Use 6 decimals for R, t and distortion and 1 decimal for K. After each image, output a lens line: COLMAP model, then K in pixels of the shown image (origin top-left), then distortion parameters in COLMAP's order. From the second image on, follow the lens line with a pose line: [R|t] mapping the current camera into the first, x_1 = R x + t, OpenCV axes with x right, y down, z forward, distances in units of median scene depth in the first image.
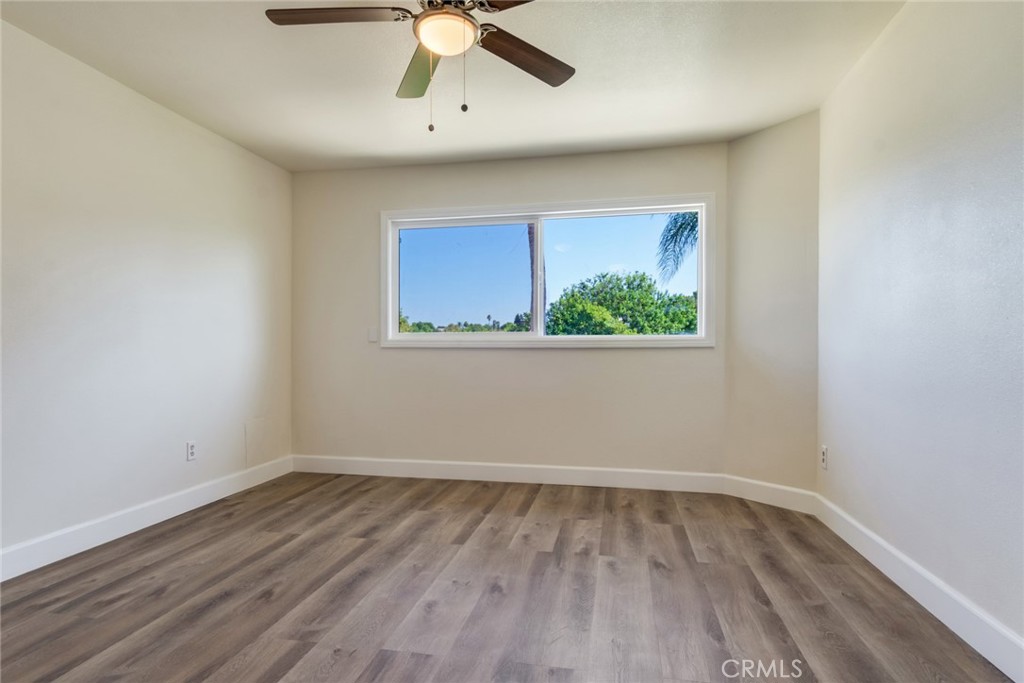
lens RADIAL K [[568.8, 0, 500.8], [0, 568.8, 343.0], [0, 0, 1]] dist [-0.002189, -0.002017]
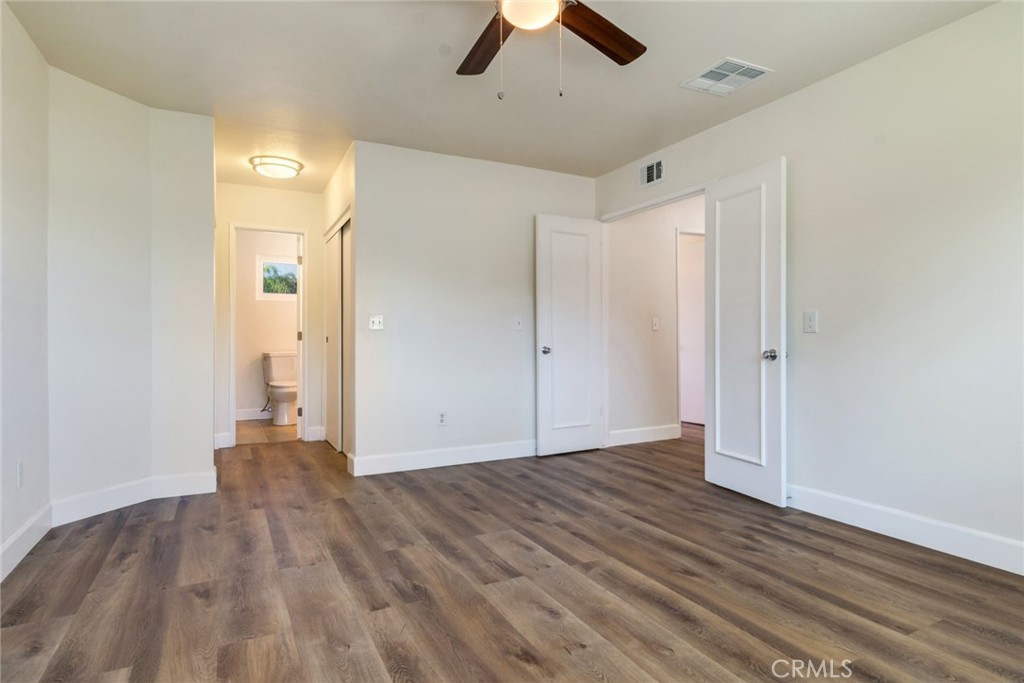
lens RADIAL K [[568.8, 0, 513.5], [0, 568.8, 338.2], [0, 0, 1]] dist [-0.002189, -0.002017]
pose [[-0.781936, 0.005724, -0.623333, 0.468830], [0.013091, 0.999888, -0.007240, 0.018583], [0.623221, -0.013821, -0.781923, 1.579131]]
